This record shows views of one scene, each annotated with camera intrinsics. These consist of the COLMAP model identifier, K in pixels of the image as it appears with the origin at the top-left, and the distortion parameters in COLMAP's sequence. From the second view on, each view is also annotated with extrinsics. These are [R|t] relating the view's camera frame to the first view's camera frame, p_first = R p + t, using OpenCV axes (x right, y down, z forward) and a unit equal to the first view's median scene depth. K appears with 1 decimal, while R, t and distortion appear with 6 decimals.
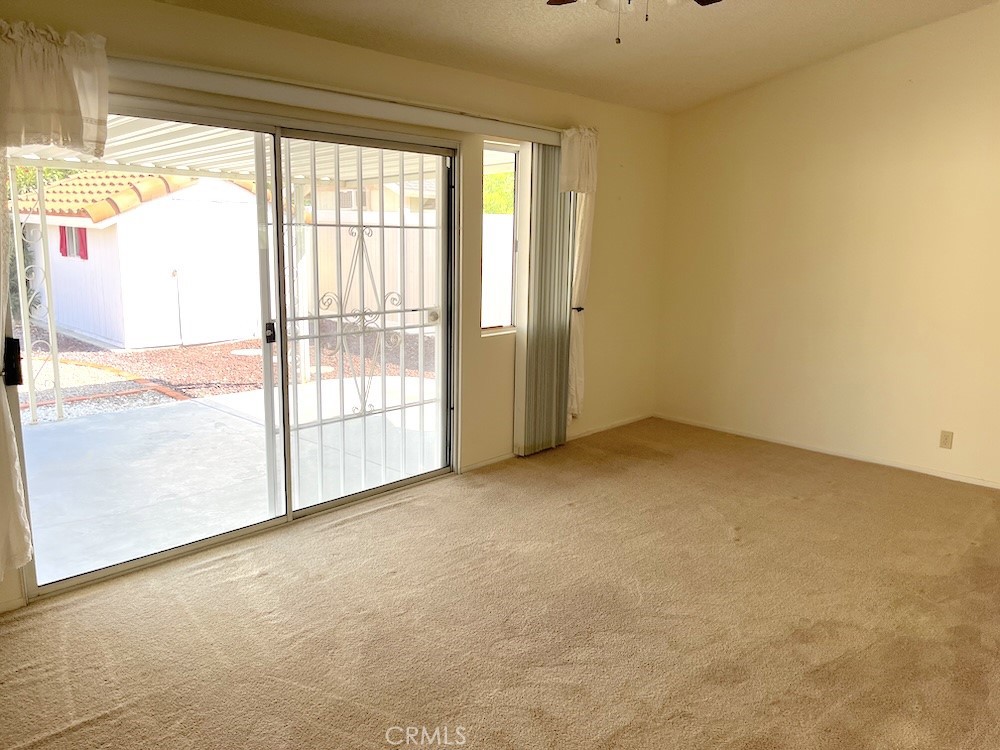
lens RADIAL K [[757.9, 0, 497.7], [0, 757.9, 376.5], [0, 0, 1]] dist [-0.001636, -0.023174]
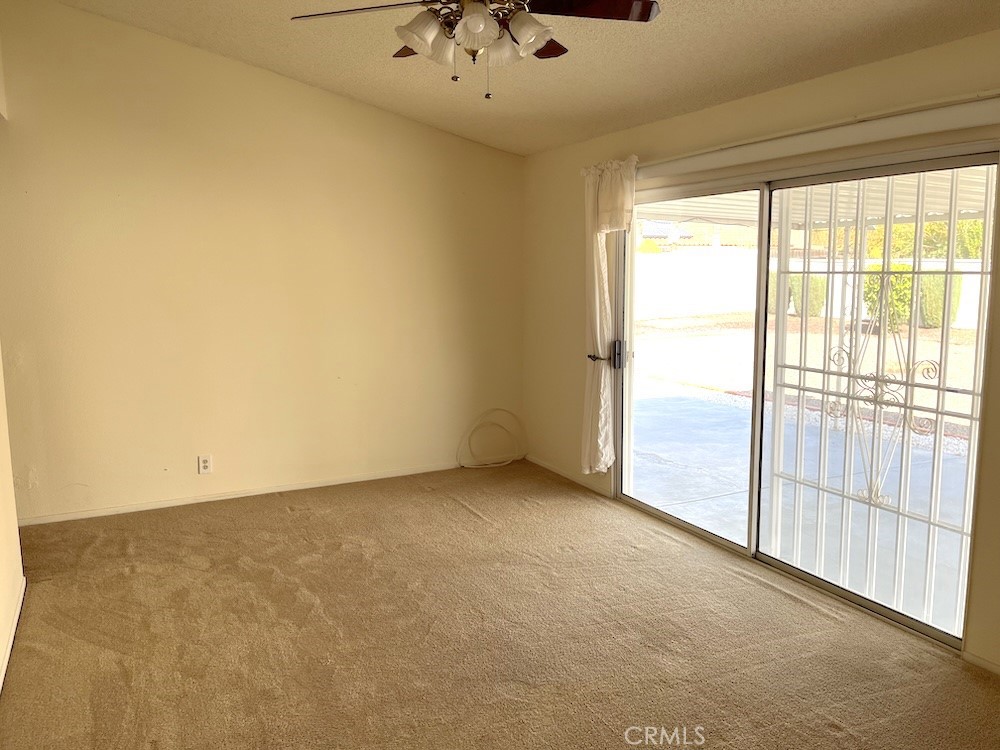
lens RADIAL K [[757.9, 0, 499.2], [0, 757.9, 371.5], [0, 0, 1]] dist [-0.001636, -0.023174]
pose [[-0.351583, 0.109082, -0.929780, 0.831609], [-0.174828, 0.968065, 0.179683, -0.191856], [0.919687, 0.225725, -0.321285, 1.025679]]
